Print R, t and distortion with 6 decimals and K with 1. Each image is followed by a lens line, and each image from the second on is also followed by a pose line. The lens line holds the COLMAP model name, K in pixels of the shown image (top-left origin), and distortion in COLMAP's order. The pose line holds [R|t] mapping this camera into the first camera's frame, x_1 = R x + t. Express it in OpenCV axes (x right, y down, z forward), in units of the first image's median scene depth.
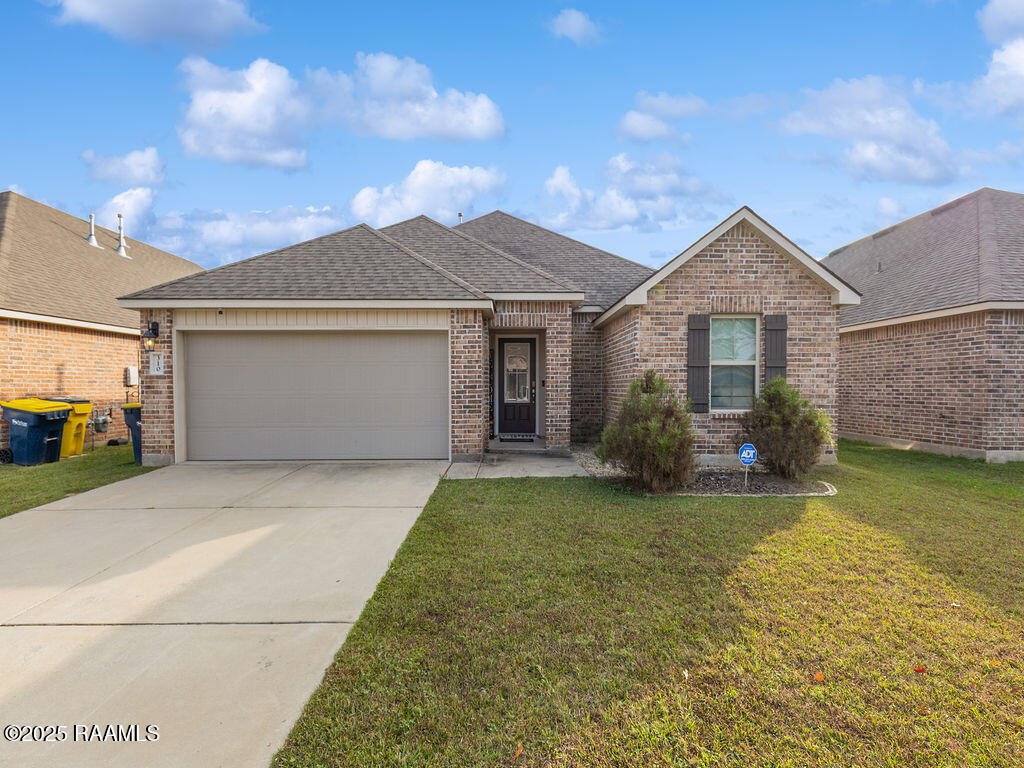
lens RADIAL K [[464.3, 0, 515.5], [0, 464.3, 389.0], [0, 0, 1]] dist [-0.002787, 0.000302]
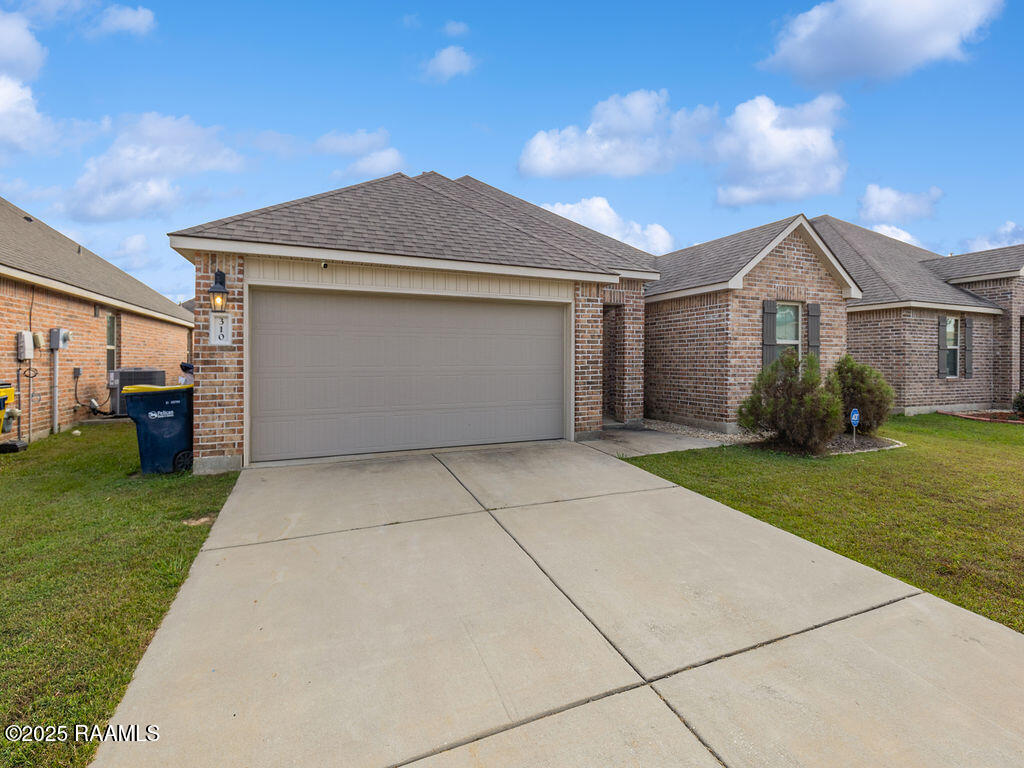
lens RADIAL K [[464.3, 0, 556.1], [0, 464.3, 358.9], [0, 0, 1]] dist [-0.002787, 0.000302]
pose [[0.921970, 0.002992, 0.387251, -0.546716], [0.001361, 0.999939, -0.010968, -0.000802], [-0.387260, 0.010639, 0.921909, 0.132363]]
